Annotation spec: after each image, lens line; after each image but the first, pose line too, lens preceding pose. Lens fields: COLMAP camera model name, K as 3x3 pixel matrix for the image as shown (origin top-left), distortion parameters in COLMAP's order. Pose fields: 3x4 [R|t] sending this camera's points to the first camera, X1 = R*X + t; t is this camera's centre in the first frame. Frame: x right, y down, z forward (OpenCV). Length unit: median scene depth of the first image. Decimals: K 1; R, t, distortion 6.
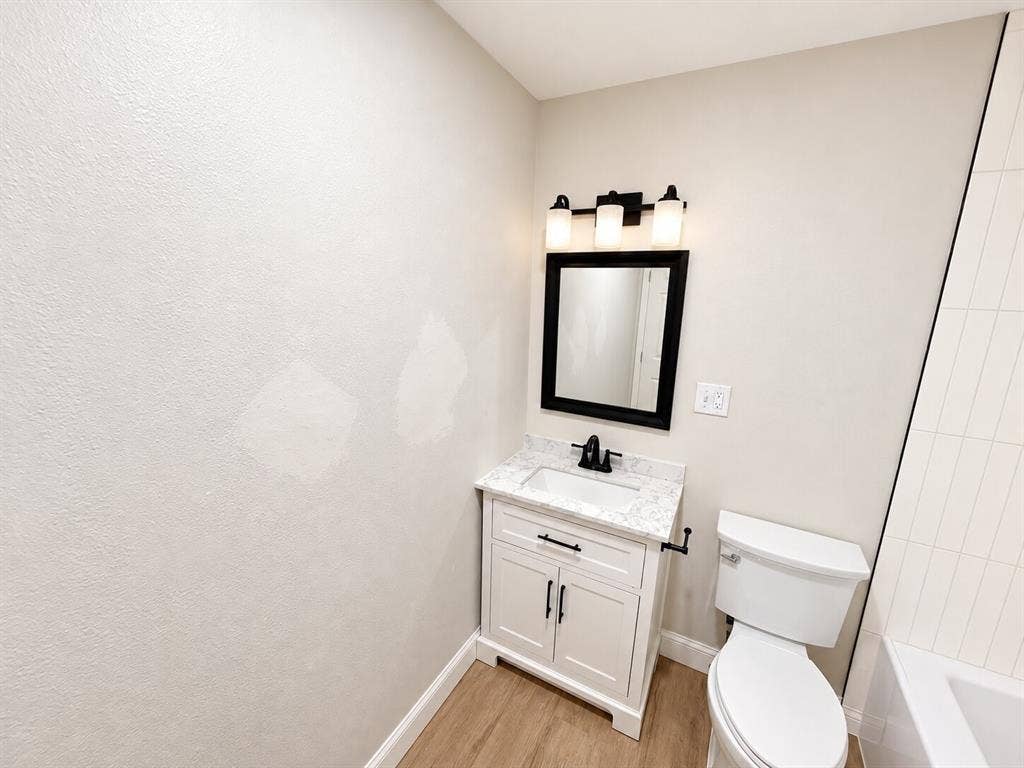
lens RADIAL K [[409.6, 0, 512.0], [0, 409.6, 384.0], [0, 0, 1]] dist [-0.013690, 0.000219]
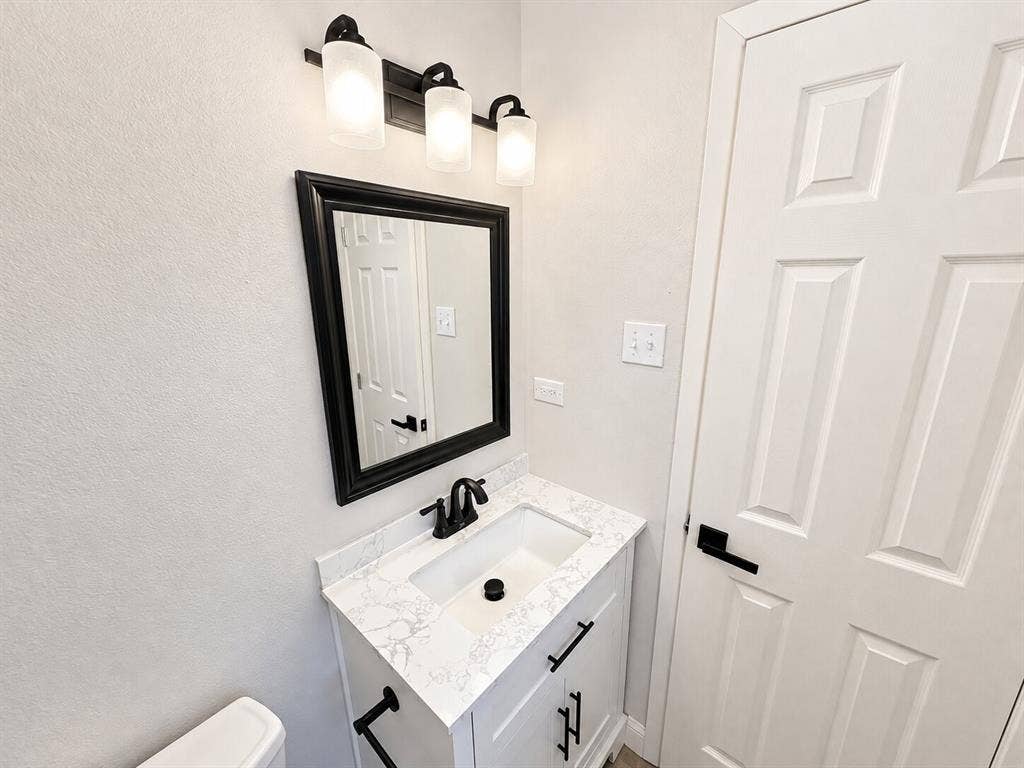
lens RADIAL K [[409.6, 0, 512.0], [0, 409.6, 384.0], [0, 0, 1]] dist [-0.013690, 0.000219]
pose [[0.219359, -0.275007, 0.936084, -0.343436], [0.226987, 0.947510, 0.225172, -0.151714], [-0.948872, 0.163085, 0.270268, 0.706762]]
